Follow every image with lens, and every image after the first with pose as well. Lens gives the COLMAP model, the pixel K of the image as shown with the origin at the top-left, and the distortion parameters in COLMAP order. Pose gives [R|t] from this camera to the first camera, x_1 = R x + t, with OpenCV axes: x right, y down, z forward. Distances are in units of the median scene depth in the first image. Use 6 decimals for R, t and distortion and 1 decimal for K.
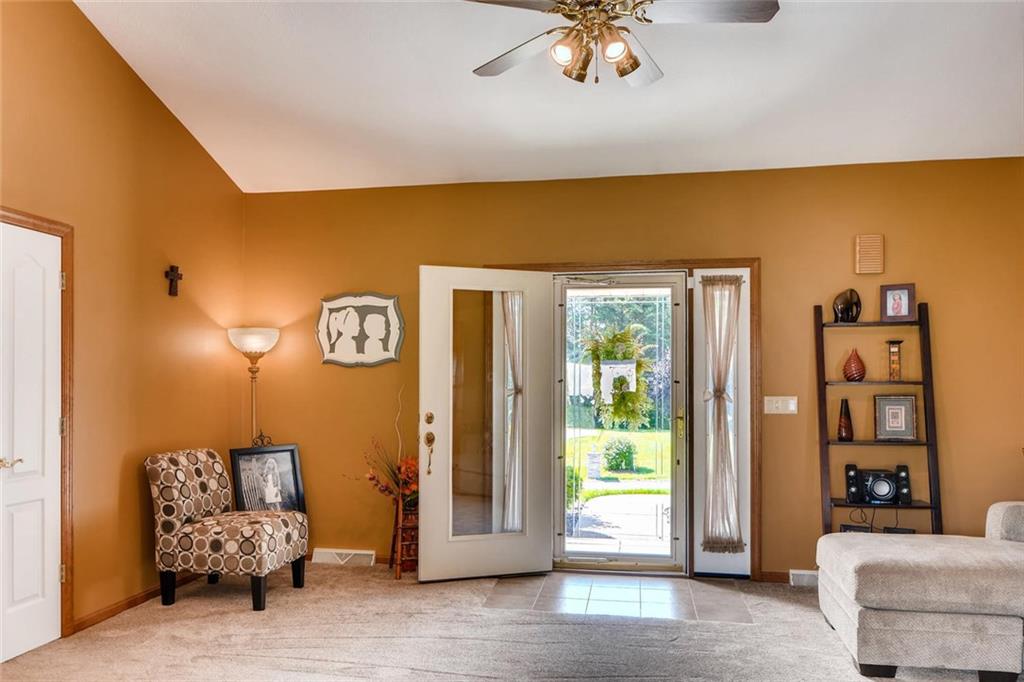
lens RADIAL K [[779.4, 0, 510.8], [0, 779.4, 379.7], [0, 0, 1]] dist [0.002357, 0.002433]
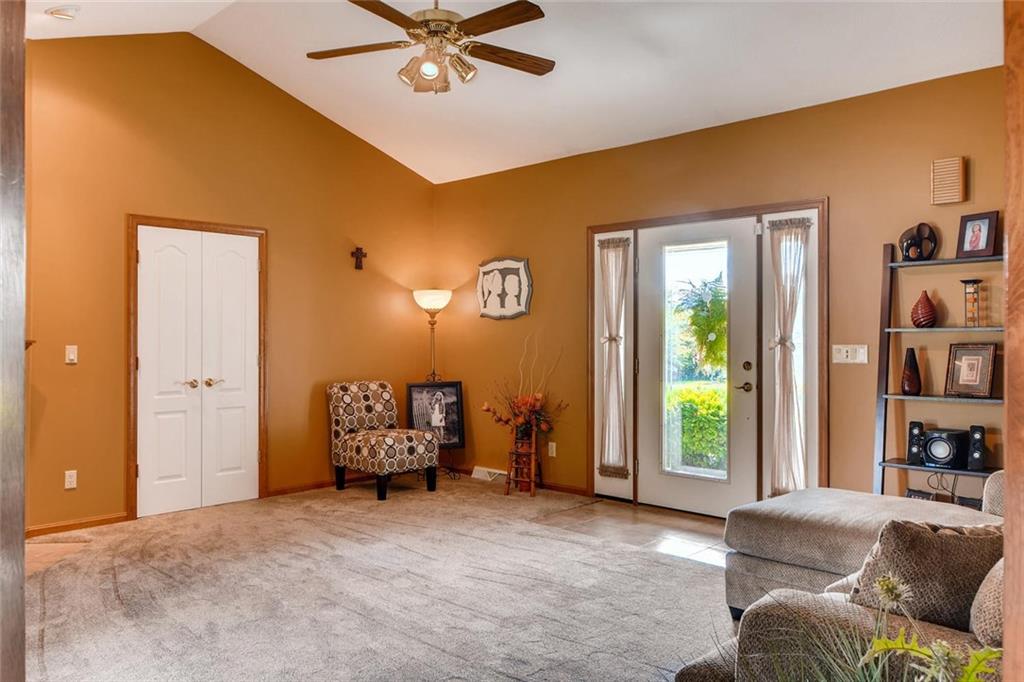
lens RADIAL K [[768.1, 0, 490.9], [0, 768.1, 338.3], [0, 0, 1]] dist [0.000945, -0.000224]
pose [[0.828639, -0.000136, -0.559783, 0.518442], [0.003444, 0.999982, 0.004855, 0.008242], [0.559773, -0.005951, 0.828625, 0.004894]]
